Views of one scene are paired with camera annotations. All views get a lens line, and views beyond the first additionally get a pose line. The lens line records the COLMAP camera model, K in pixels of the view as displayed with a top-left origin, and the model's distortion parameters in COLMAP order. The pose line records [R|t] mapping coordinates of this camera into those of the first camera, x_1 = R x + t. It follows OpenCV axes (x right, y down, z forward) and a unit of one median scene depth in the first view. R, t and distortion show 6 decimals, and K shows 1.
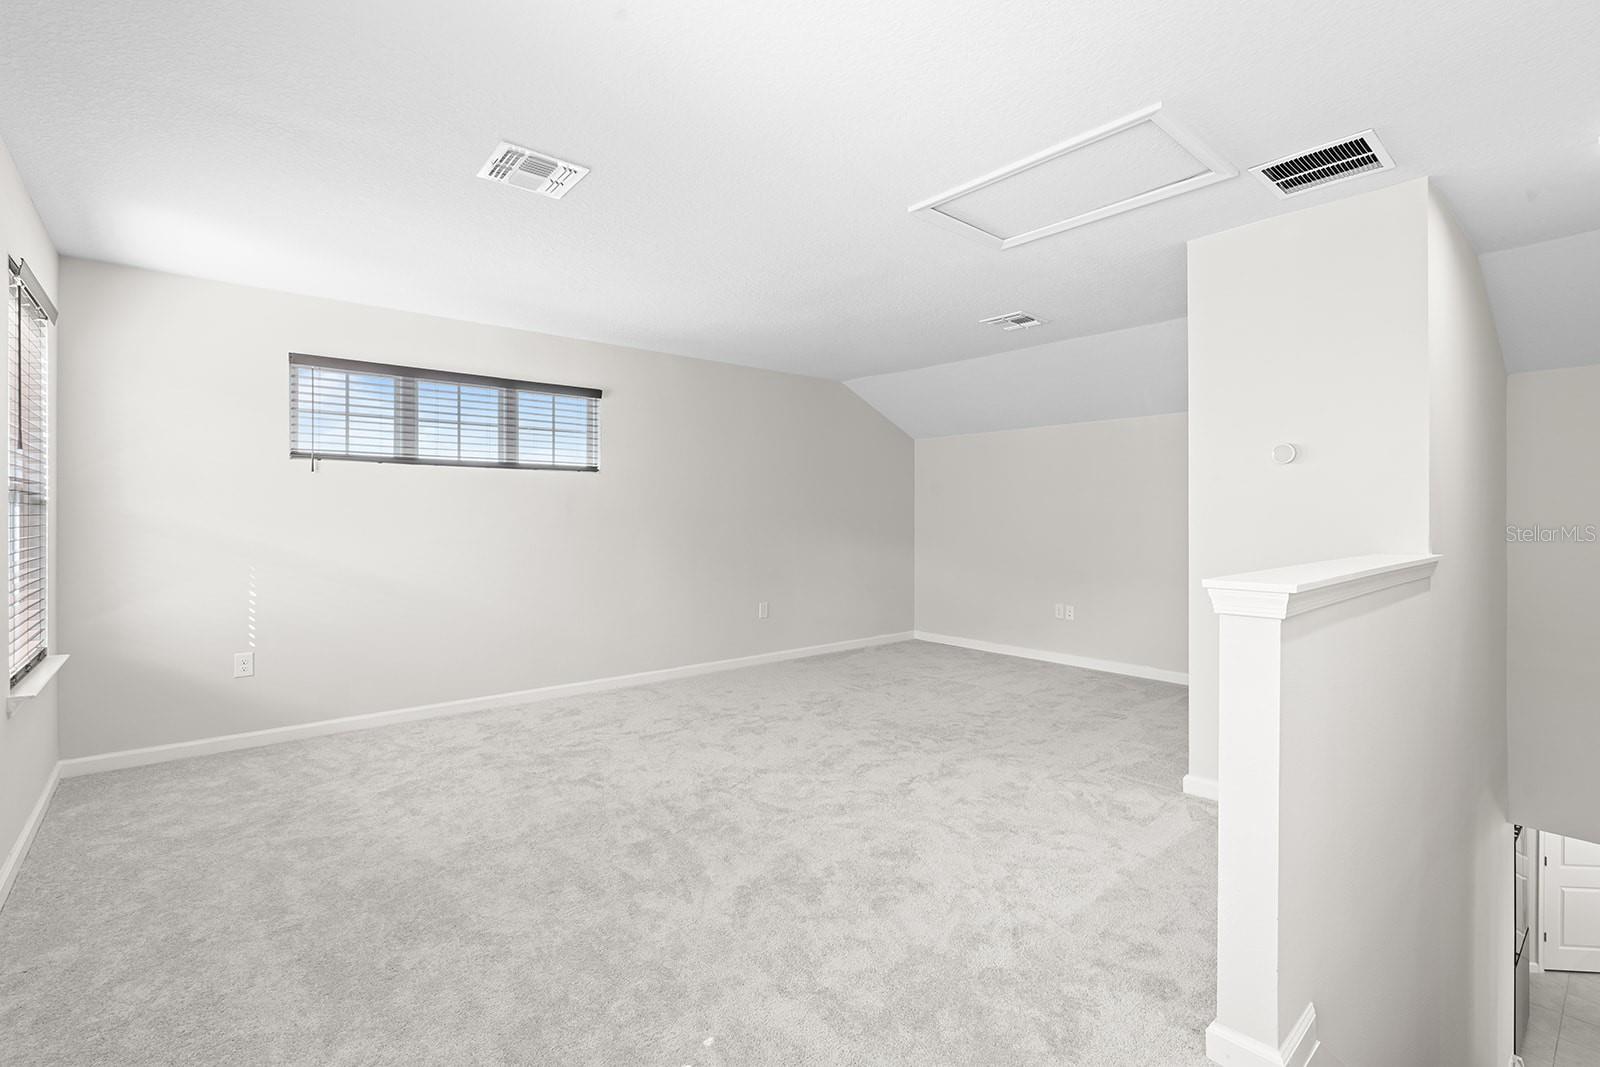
lens RADIAL K [[726.6, 0, 800.8], [0, 726.6, 525.9], [0, 0, 1]] dist [-0.009785, 0.003328]
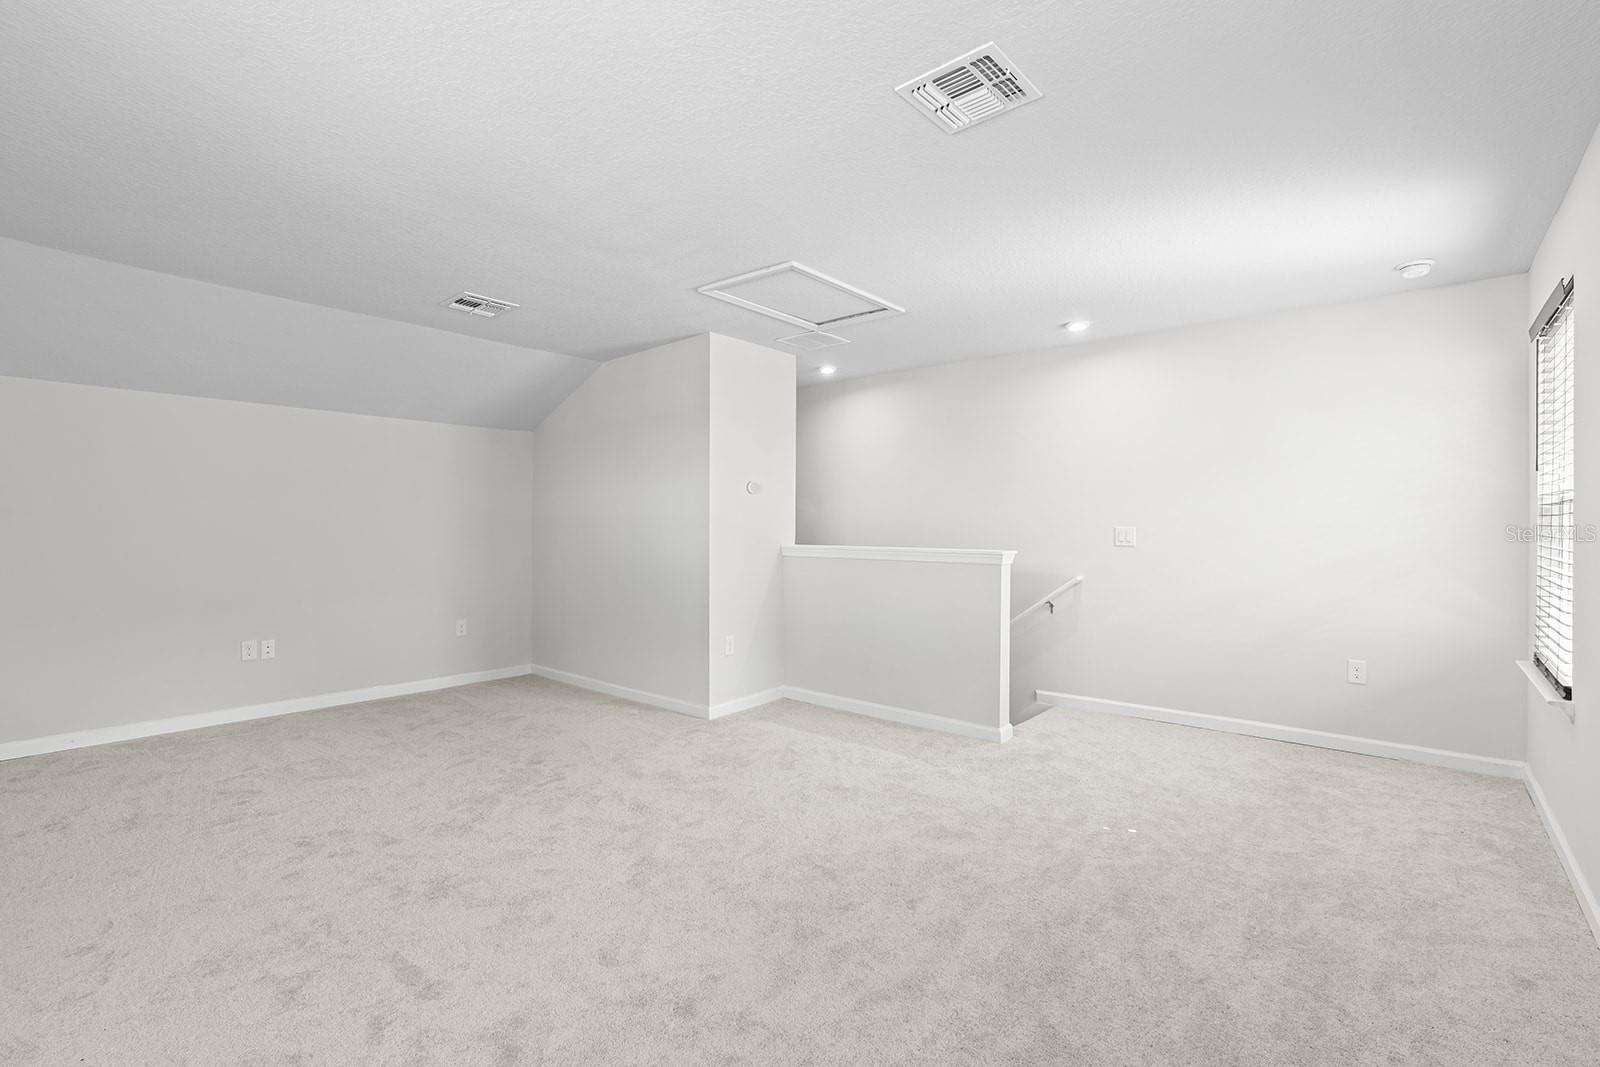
lens RADIAL K [[726.6, 0, 799.3], [0, 726.6, 528.7], [0, 0, 1]] dist [-0.009785, 0.003328]
pose [[-0.167147, -0.000072, 0.985932, -0.720667], [0.010485, 0.999943, 0.001851, -0.005830], [-0.985876, 0.010647, -0.167137, 0.850018]]
